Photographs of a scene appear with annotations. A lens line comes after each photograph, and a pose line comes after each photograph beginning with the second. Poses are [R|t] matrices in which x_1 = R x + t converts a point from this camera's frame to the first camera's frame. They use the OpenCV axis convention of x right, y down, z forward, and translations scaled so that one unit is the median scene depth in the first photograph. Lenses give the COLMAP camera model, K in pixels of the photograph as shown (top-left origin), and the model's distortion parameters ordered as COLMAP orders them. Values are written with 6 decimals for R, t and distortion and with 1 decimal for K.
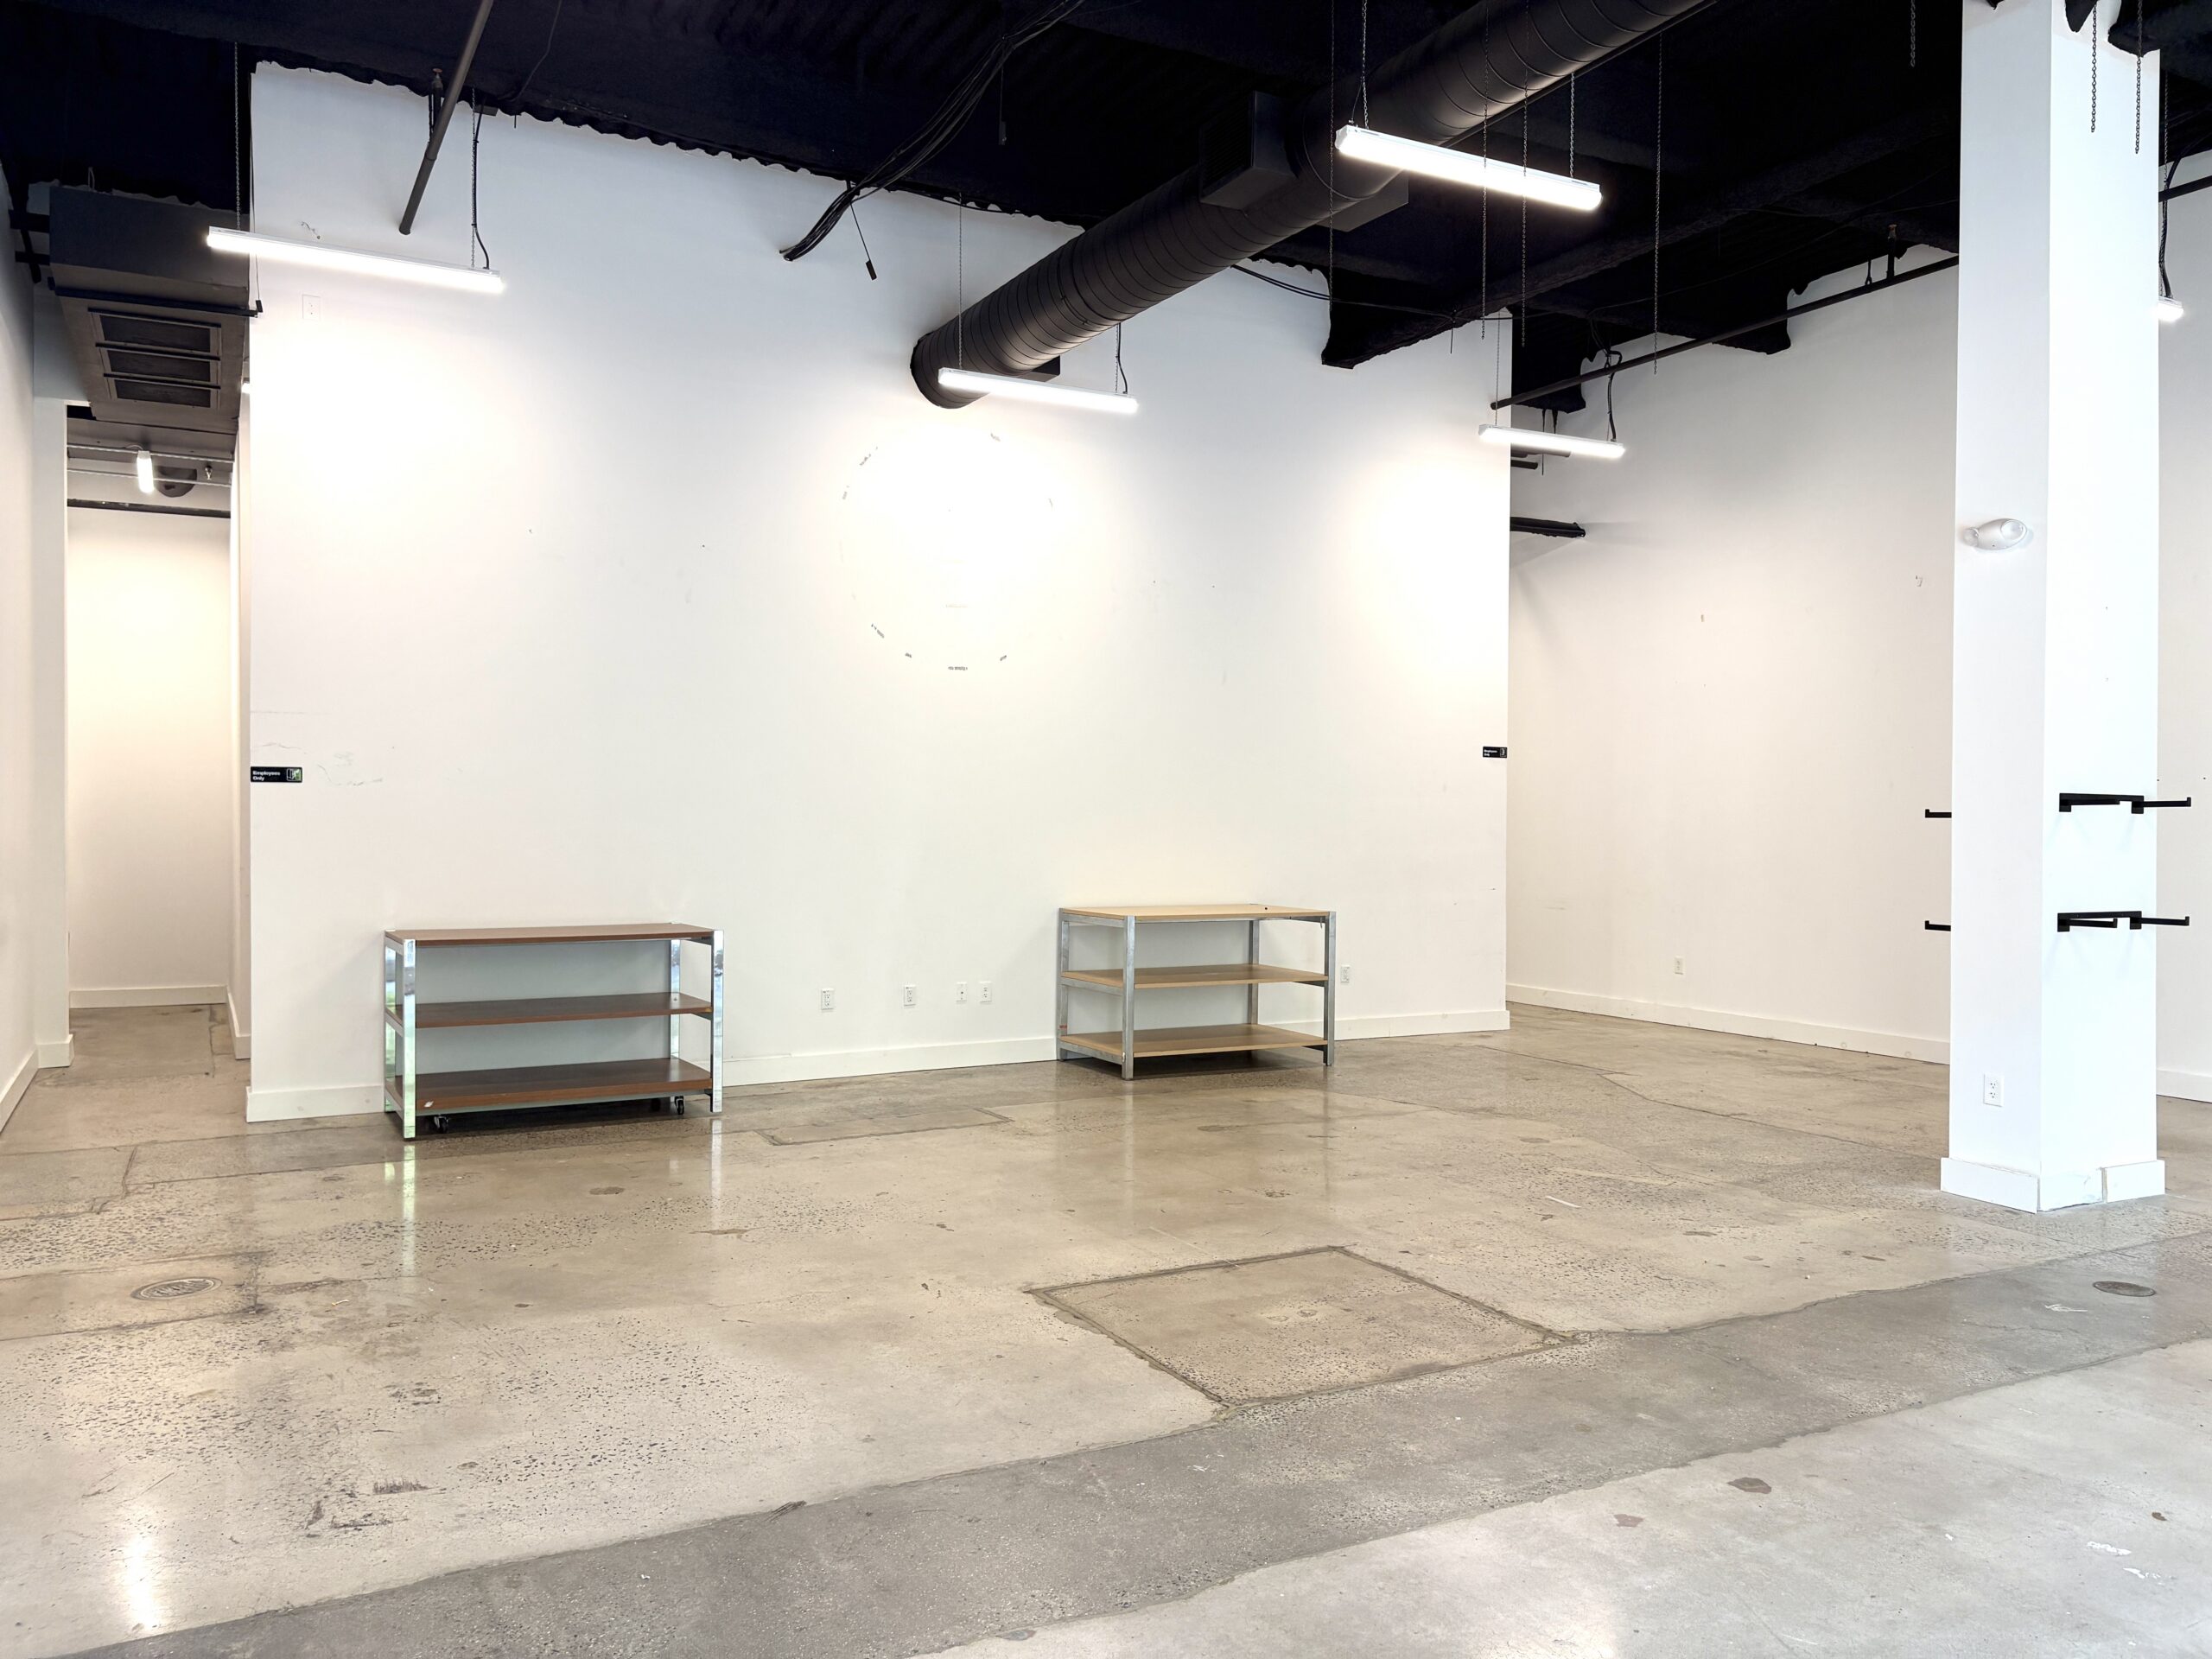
lens RADIAL K [[1663.1, 0, 1098.3], [0, 1663.1, 834.3], [0, 0, 1]] dist [0.049269, -0.043938]
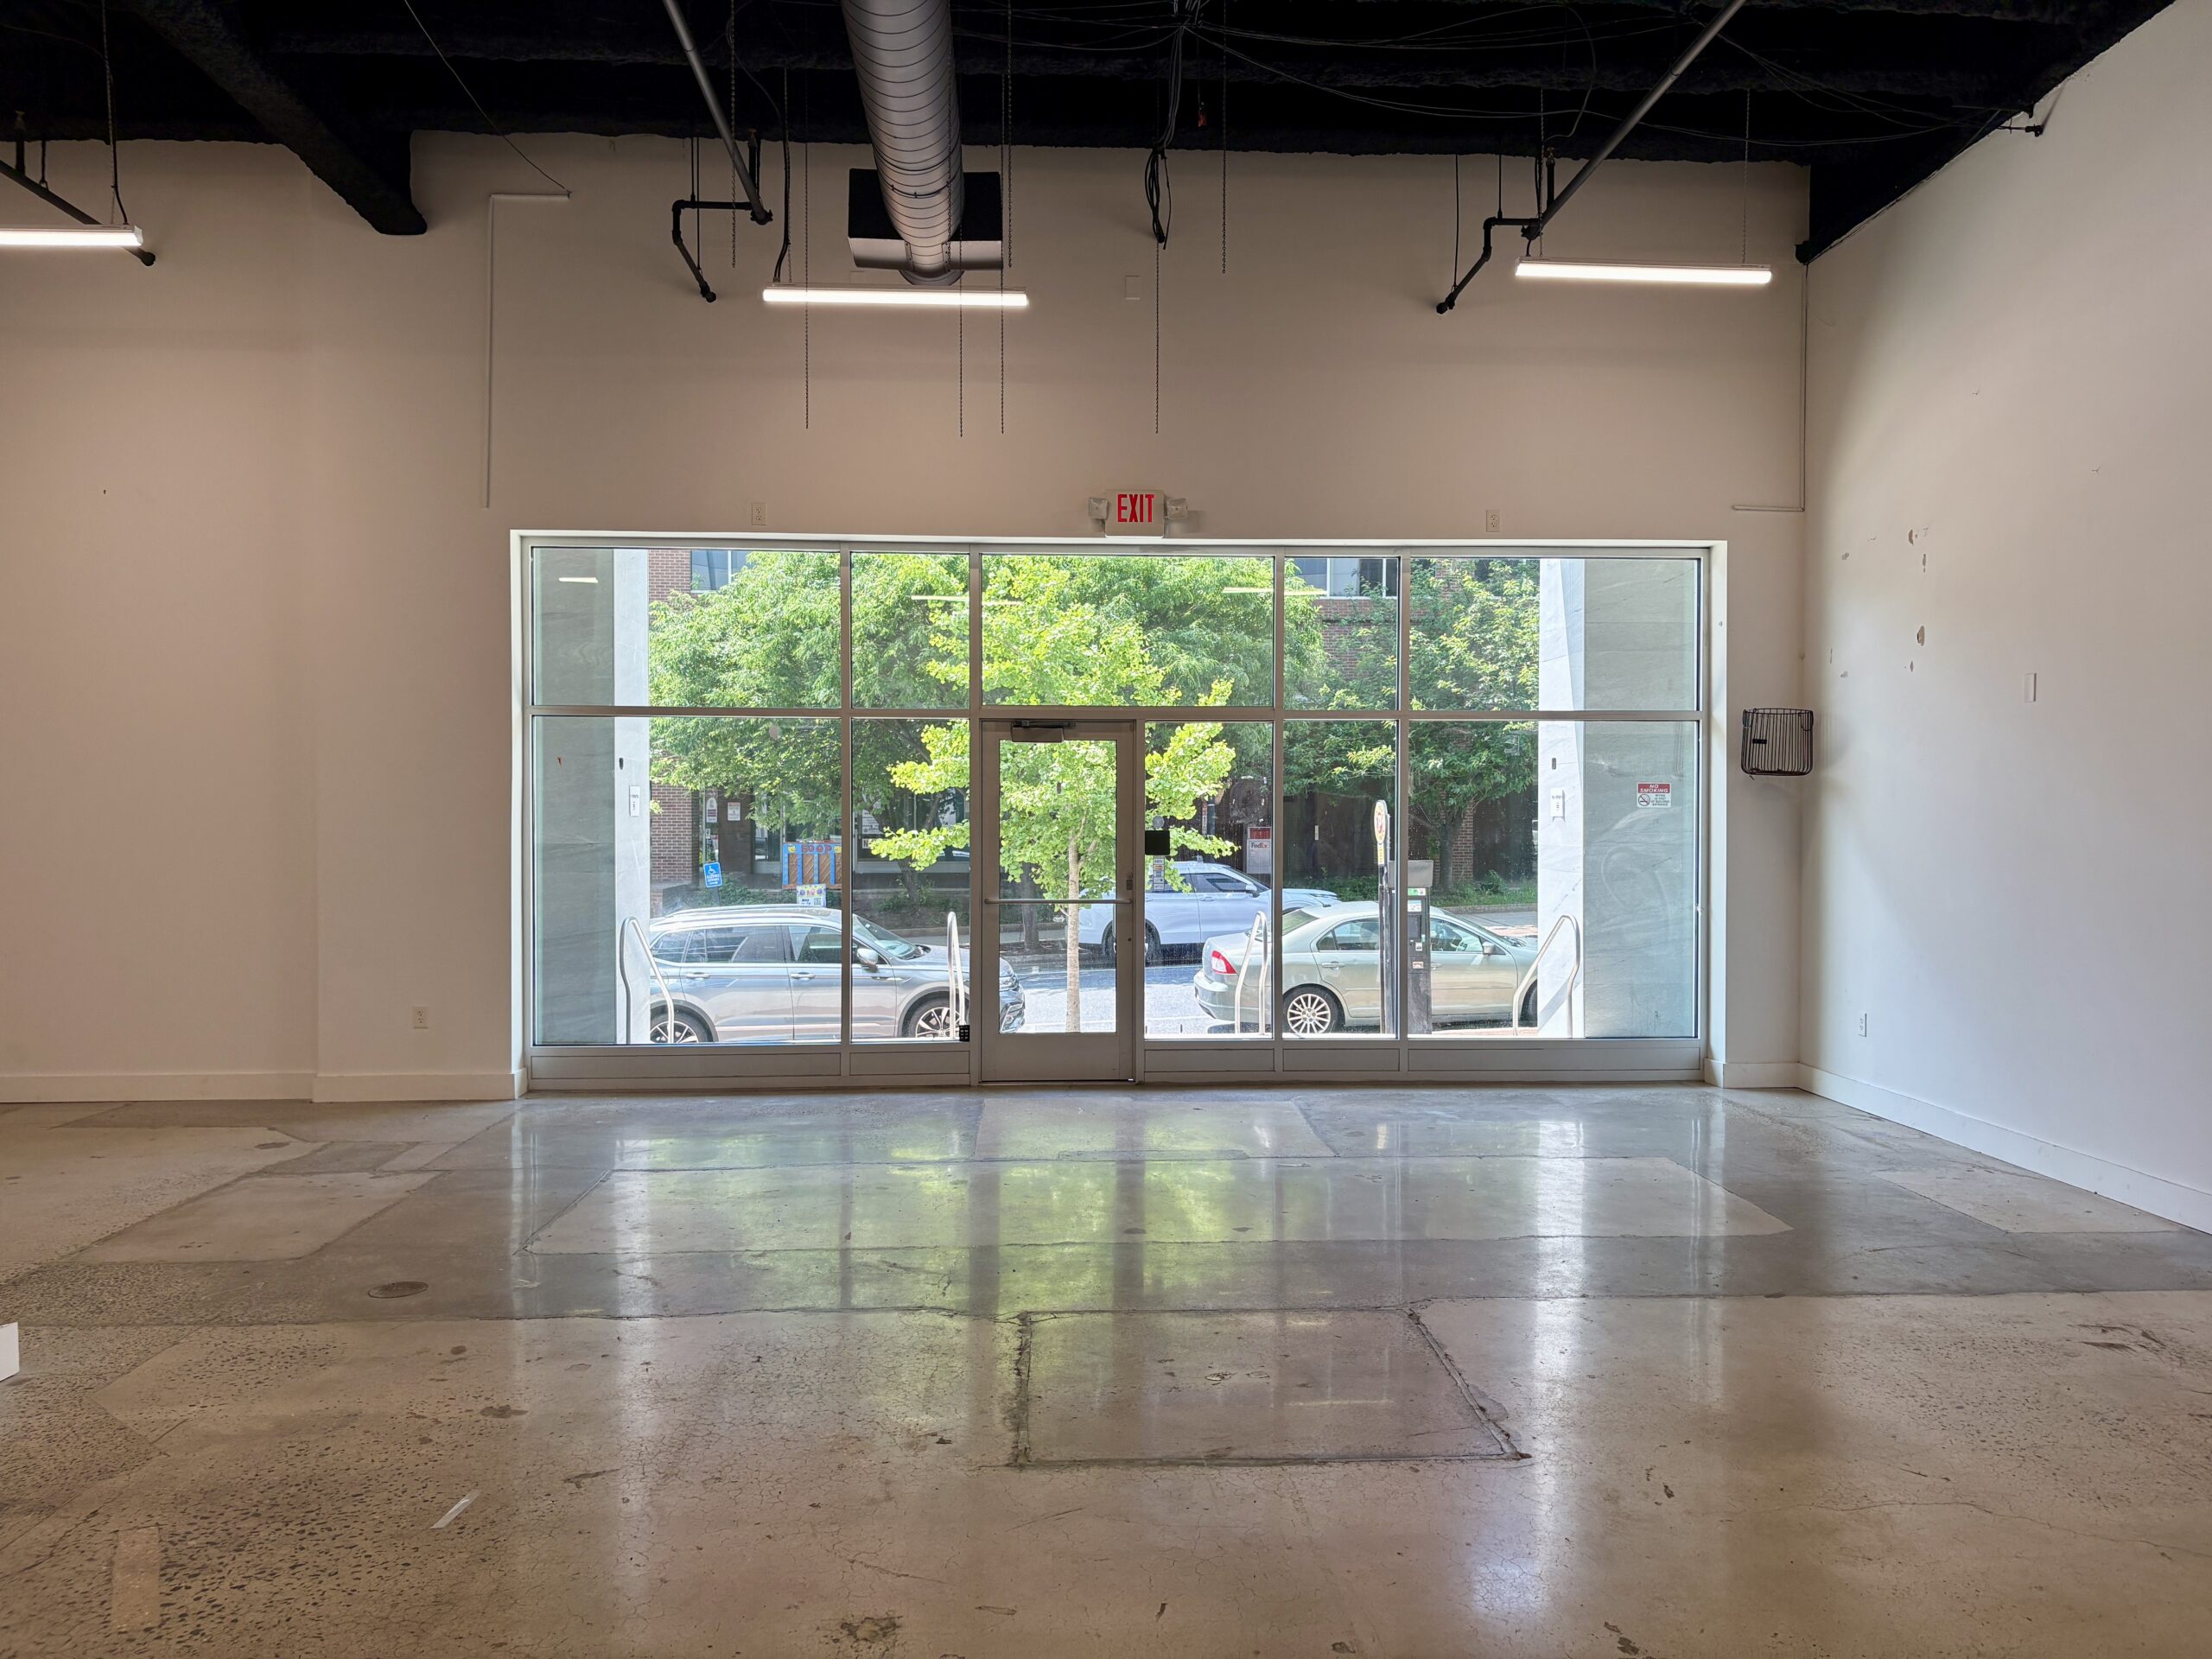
lens RADIAL K [[1663.1, 0, 1117.6], [0, 1663.1, 831.1], [0, 0, 1]] dist [0.049269, -0.043938]
pose [[-0.905175, -0.011044, 0.424895, -0.195762], [-0.002037, 0.999764, 0.021647, -0.021861], [-0.425034, 0.018729, -0.904984, 1.777501]]
